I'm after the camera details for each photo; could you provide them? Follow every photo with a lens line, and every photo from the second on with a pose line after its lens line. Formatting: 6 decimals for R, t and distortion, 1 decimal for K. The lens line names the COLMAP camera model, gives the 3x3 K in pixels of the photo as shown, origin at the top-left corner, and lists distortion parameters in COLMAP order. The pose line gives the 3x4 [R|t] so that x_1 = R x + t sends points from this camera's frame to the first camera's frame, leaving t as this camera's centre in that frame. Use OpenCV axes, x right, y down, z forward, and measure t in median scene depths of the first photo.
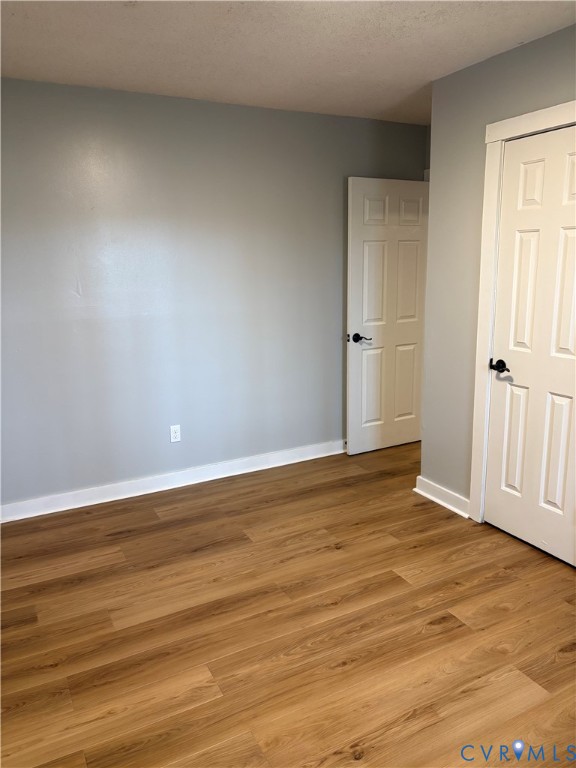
lens RADIAL K [[585.3, 0, 287.7], [0, 585.3, 384.4], [0, 0, 1]] dist [-0.001854, -0.003379]
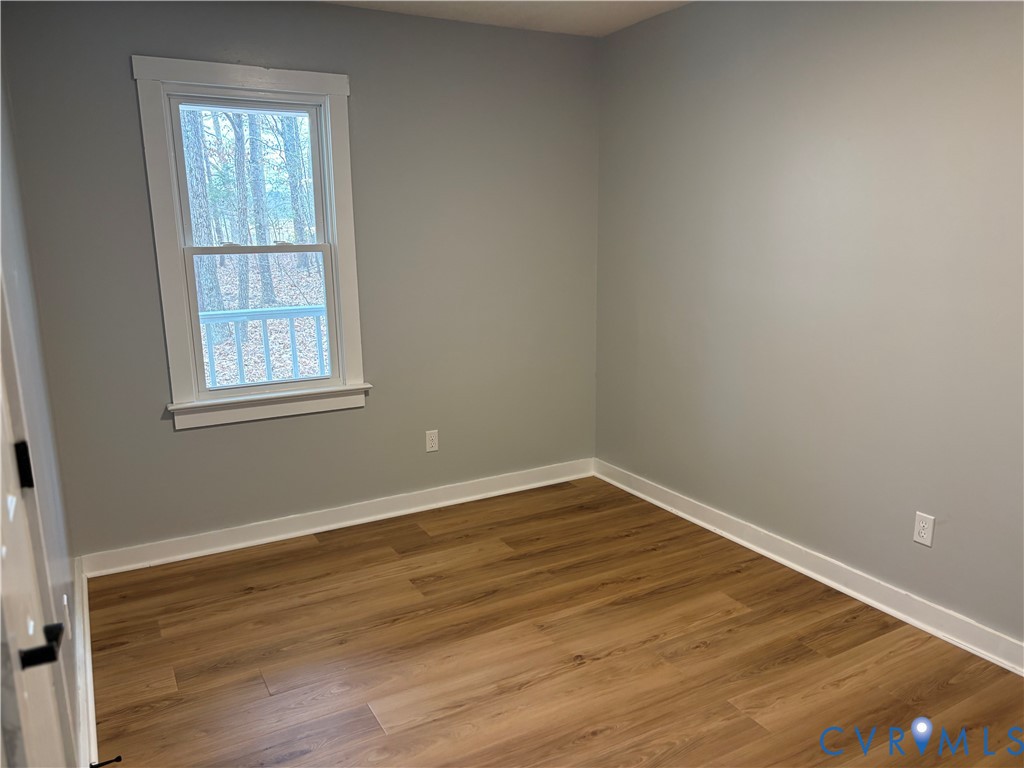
lens RADIAL K [[780.4, 0, 512.4], [0, 780.4, 386.1], [0, 0, 1]] dist [-0.001854, -0.003379]
pose [[-0.999075, 0.040278, -0.015082, 0.223744], [0.030510, 0.910881, 0.411540, -0.422000], [0.030314, 0.410699, -0.911267, 1.928751]]
